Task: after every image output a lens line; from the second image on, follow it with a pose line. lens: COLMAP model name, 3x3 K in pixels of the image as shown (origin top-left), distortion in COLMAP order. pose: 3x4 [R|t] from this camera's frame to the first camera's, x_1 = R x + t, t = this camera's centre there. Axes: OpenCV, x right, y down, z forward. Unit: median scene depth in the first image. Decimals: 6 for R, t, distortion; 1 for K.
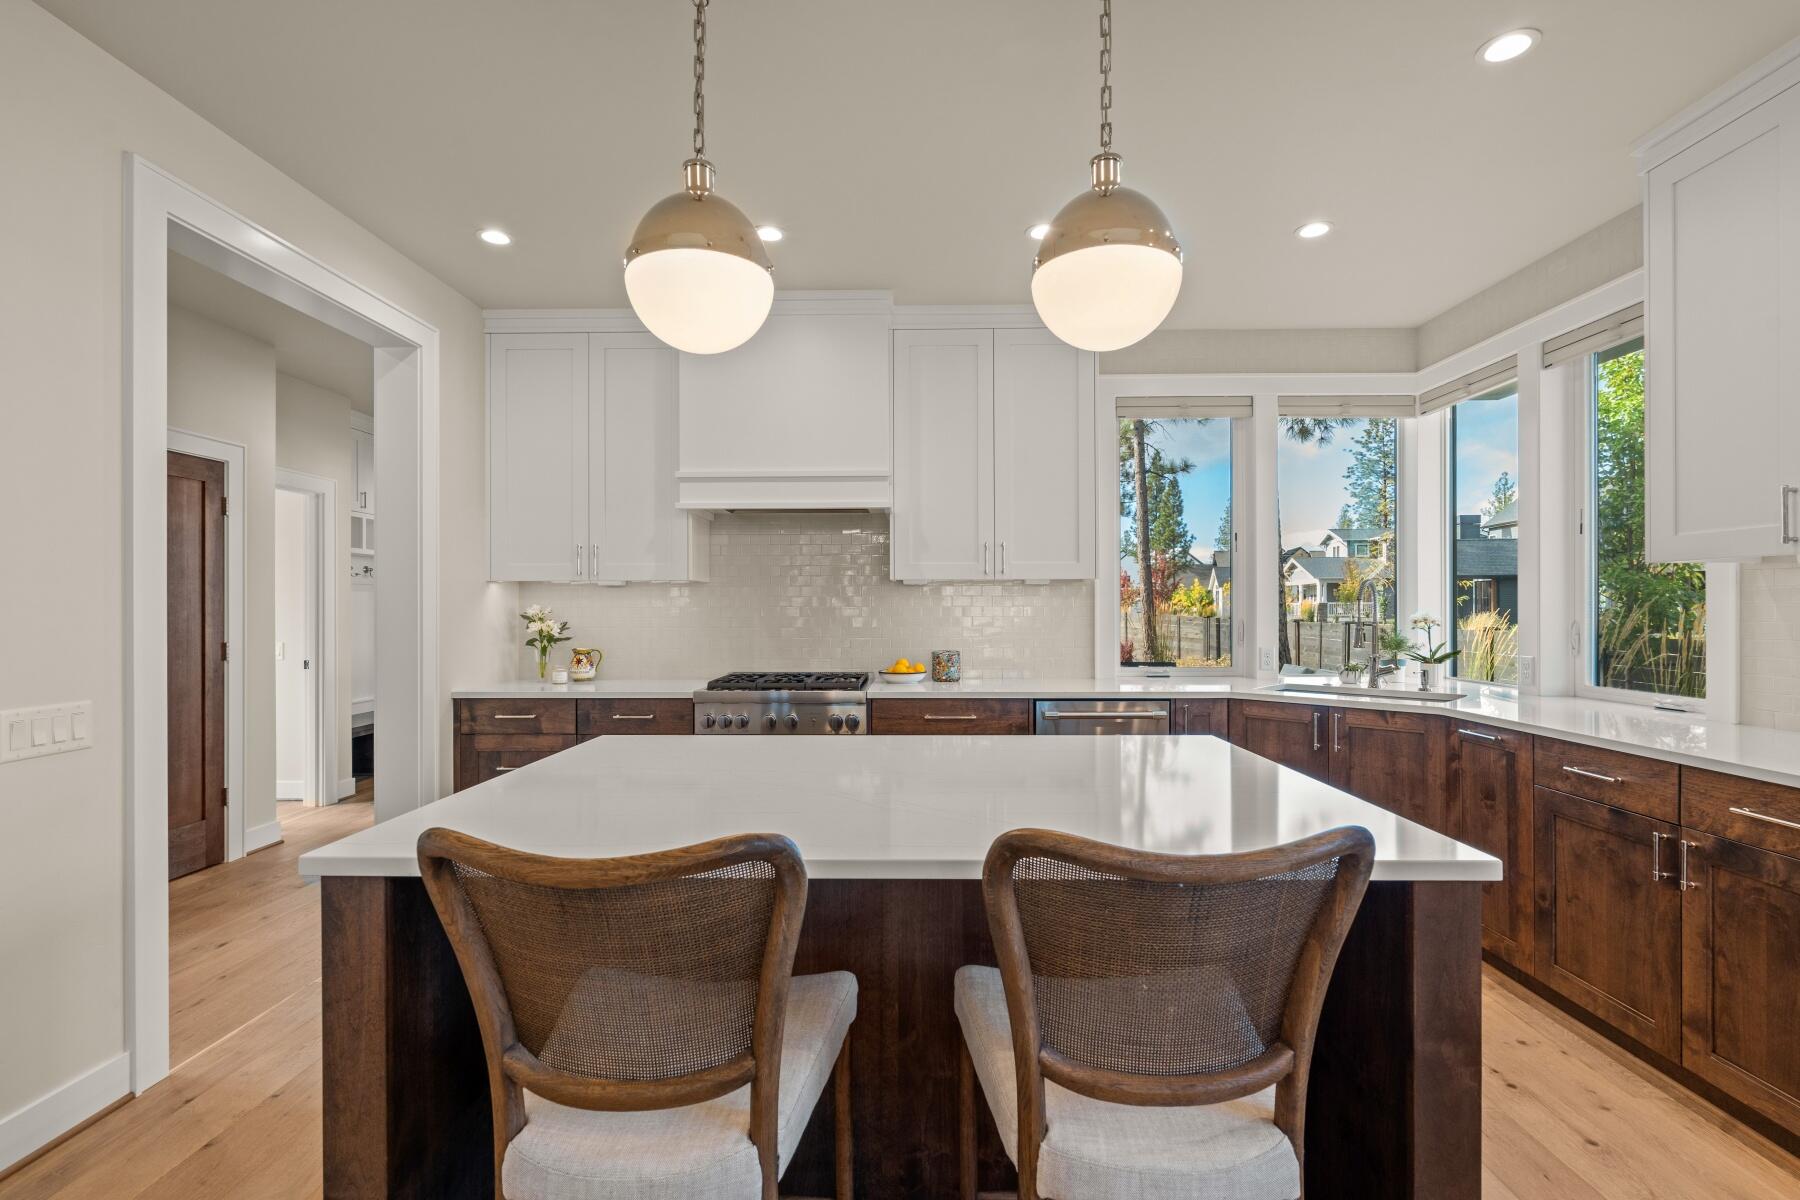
lens RADIAL K [[823.2, 0, 904.5], [0, 823.2, 606.3], [0, 0, 1]] dist [-0.007375, 0.001128]
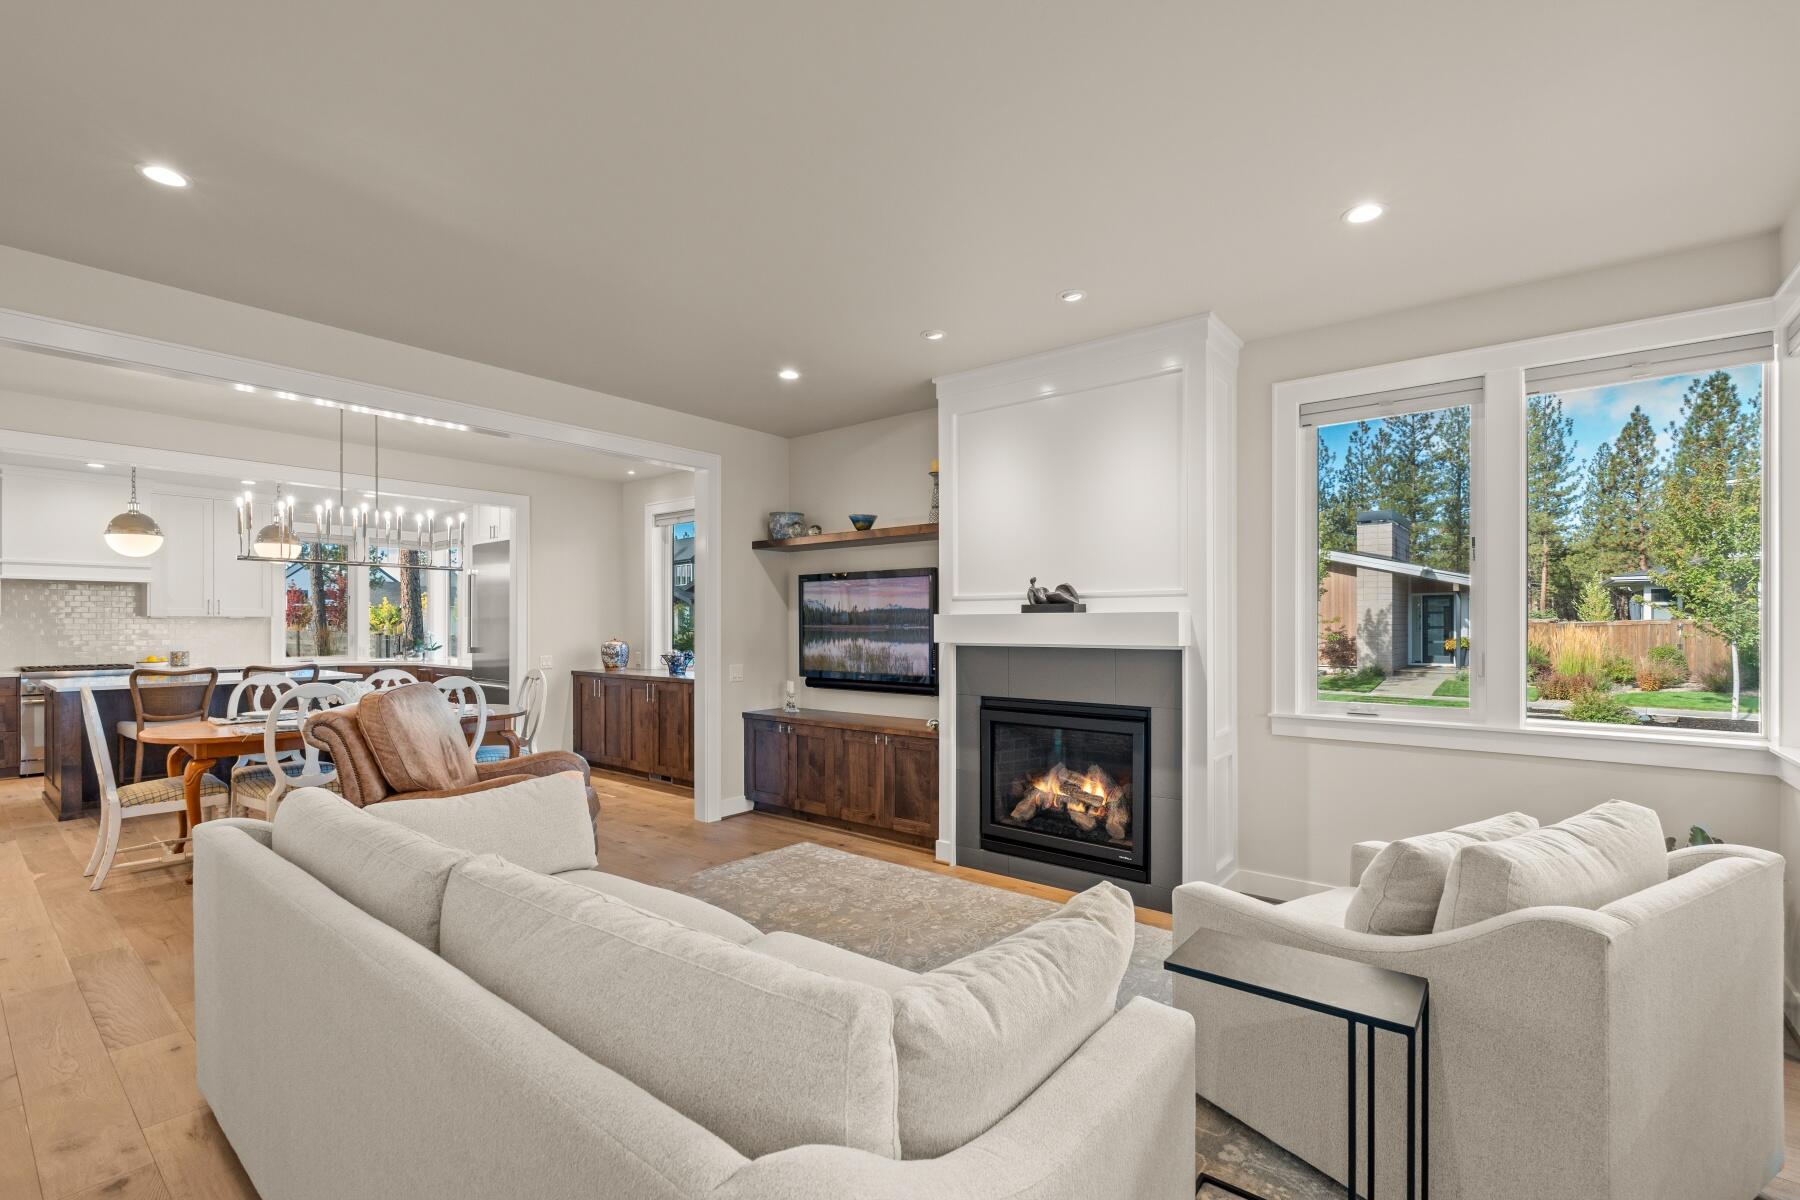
lens RADIAL K [[796.0, 0, 894.8], [0, 796.0, 624.0], [0, 0, 1]] dist [-0.003462, -0.001660]
pose [[0.618809, 0.003541, 0.785533, -0.436757], [-0.003082, 0.999993, -0.002079, -0.015225], [-0.785535, -0.001135, 0.618816, -1.755029]]
